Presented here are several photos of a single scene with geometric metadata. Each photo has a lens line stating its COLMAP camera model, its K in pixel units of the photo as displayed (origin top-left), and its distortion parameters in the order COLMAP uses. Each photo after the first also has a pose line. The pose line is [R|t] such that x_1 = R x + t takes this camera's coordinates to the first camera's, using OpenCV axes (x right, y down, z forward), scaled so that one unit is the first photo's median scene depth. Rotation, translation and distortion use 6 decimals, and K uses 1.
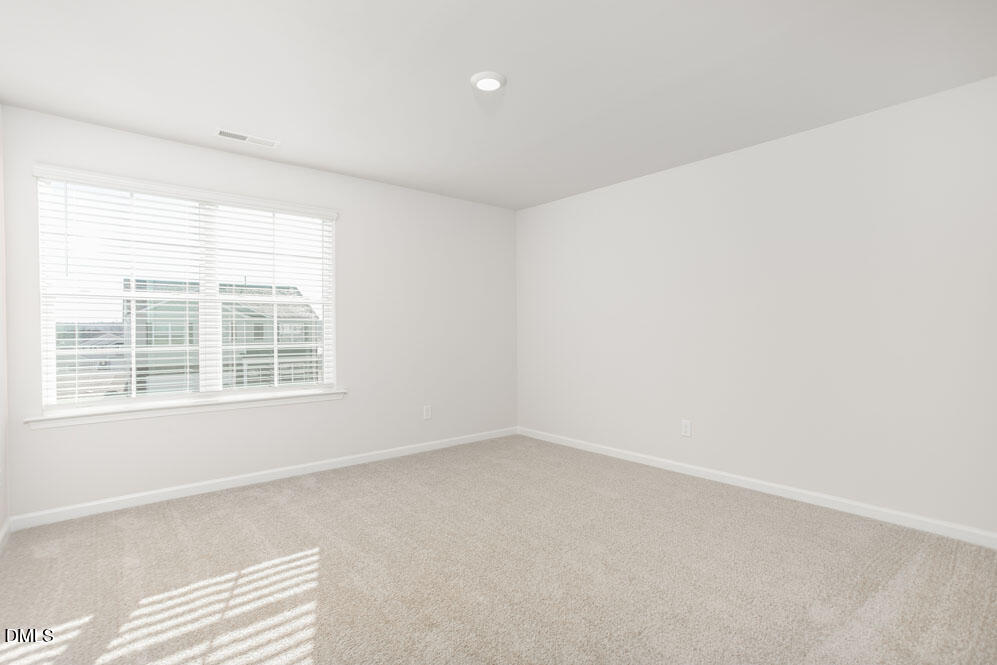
lens RADIAL K [[481.3, 0, 499.7], [0, 481.3, 330.7], [0, 0, 1]] dist [-0.018826, 0.006119]
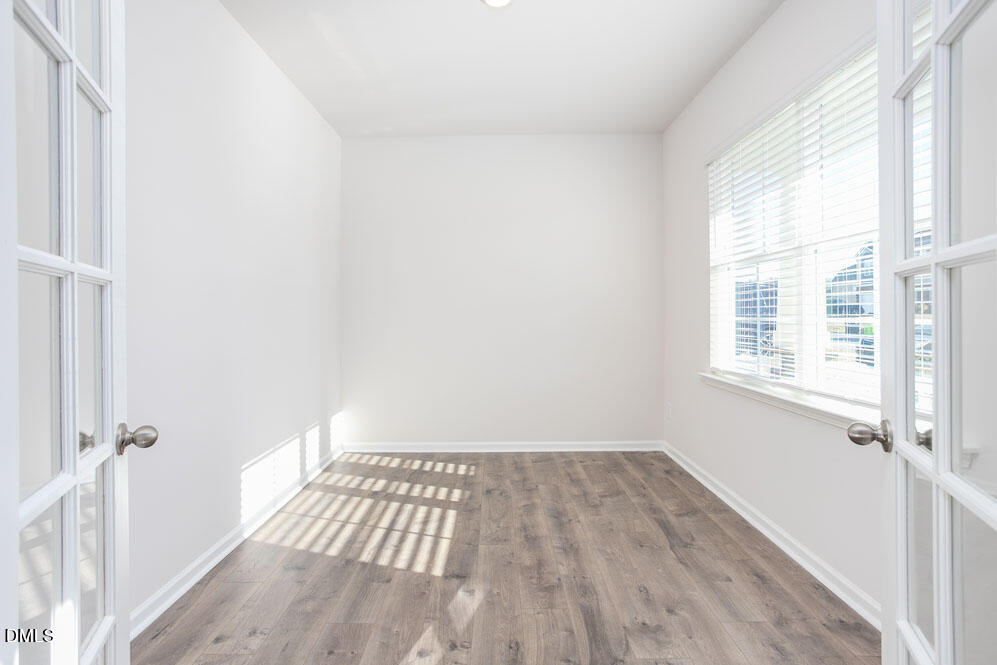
lens RADIAL K [[481.3, 0, 501.2], [0, 481.3, 326.0], [0, 0, 1]] dist [-0.018826, 0.006119]
pose [[-0.622501, 0.025898, -0.782190, 0.229245], [0.026382, 0.999579, 0.012099, 0.016598], [0.782174, -0.013104, -0.622922, 1.876550]]
